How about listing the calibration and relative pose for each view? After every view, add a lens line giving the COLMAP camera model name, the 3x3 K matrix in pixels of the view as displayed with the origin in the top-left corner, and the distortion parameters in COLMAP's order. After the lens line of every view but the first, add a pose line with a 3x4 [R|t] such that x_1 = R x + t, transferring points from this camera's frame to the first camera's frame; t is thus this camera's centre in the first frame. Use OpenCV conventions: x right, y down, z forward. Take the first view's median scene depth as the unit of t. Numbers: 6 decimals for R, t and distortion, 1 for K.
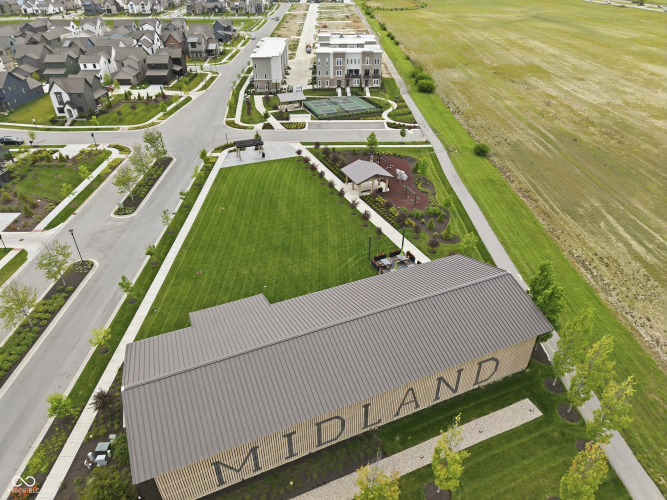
lens RADIAL K [[446.7, 0, 333.5], [0, 446.7, 250.0], [0, 0, 1]] dist [0.028942, -0.027730]
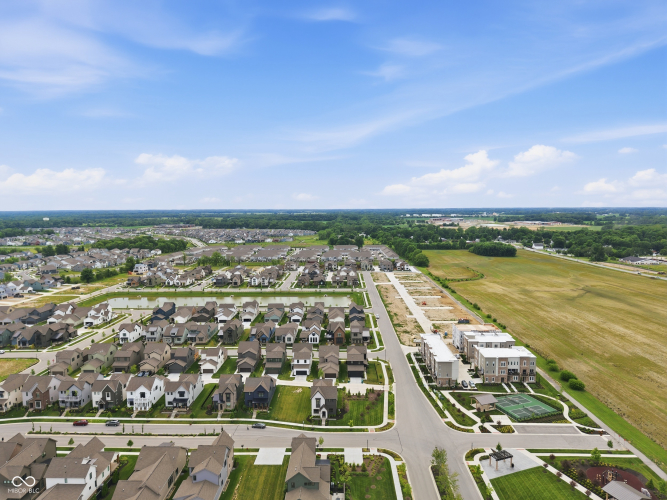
lens RADIAL K [[446.7, 0, 333.5], [0, 446.7, 250.0], [0, 0, 1]] dist [0.028942, -0.027730]
pose [[0.999322, 0.002992, -0.036702, -0.427084], [-0.019736, 0.884971, -0.465227, -0.101803], [0.031088, 0.465636, 0.884430, -0.302107]]
